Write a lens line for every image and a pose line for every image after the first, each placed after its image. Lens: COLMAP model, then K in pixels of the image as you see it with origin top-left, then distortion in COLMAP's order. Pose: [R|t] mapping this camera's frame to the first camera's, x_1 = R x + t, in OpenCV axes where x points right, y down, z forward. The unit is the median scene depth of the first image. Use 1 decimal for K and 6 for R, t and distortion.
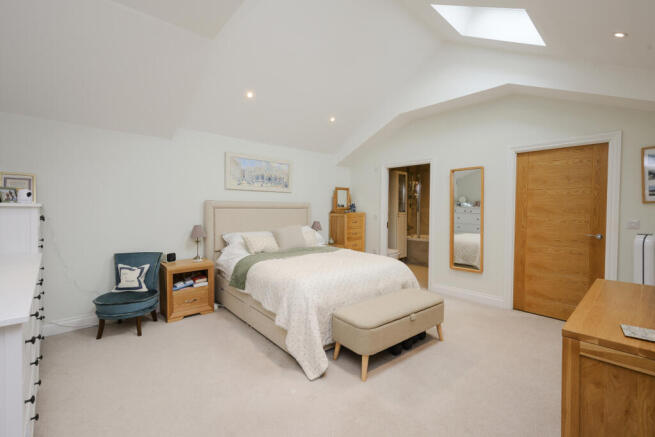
lens RADIAL K [[280.0, 0, 329.2], [0, 280.0, 216.1], [0, 0, 1]] dist [0.000293, 0.000011]
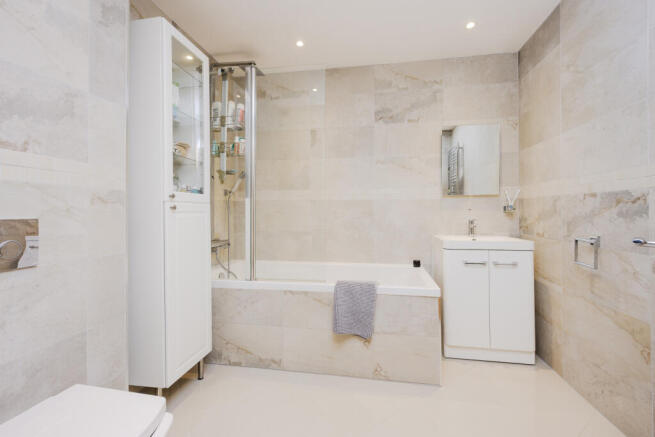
lens RADIAL K [[280.0, 0, 329.9], [0, 280.0, 217.6], [0, 0, 1]] dist [0.000293, 0.000011]
pose [[0.779787, -0.017131, 0.625811, 0.189554], [0.021562, 0.999767, 0.000500, 0.010351], [-0.625674, 0.013103, 0.779975, 0.686519]]
